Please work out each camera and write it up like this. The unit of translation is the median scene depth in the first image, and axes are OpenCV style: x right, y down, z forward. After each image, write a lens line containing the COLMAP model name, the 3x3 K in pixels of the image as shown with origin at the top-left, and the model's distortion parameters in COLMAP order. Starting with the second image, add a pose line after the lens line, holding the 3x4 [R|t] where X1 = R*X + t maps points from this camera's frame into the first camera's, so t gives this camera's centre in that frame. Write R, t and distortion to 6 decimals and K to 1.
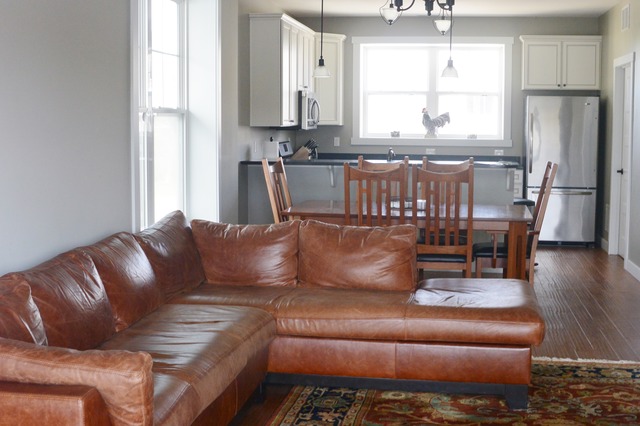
lens RADIAL K [[891.9, 0, 320.0], [0, 891.9, 213.0], [0, 0, 1]] dist [-0.165874, 0.042215]
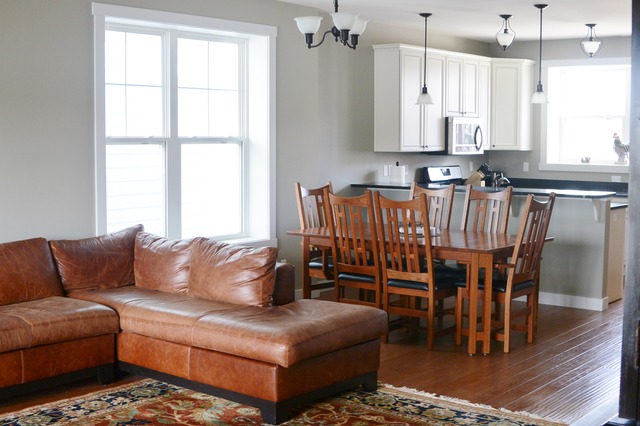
lens RADIAL K [[891.9, 0, 320.0], [0, 891.9, 213.0], [0, 0, 1]] dist [-0.165874, 0.042215]
pose [[0.868340, 0.039473, -0.494397, 0.326791], [-0.049837, 0.998727, -0.007792, -0.010722], [0.493460, 0.031406, 0.869202, 0.039375]]
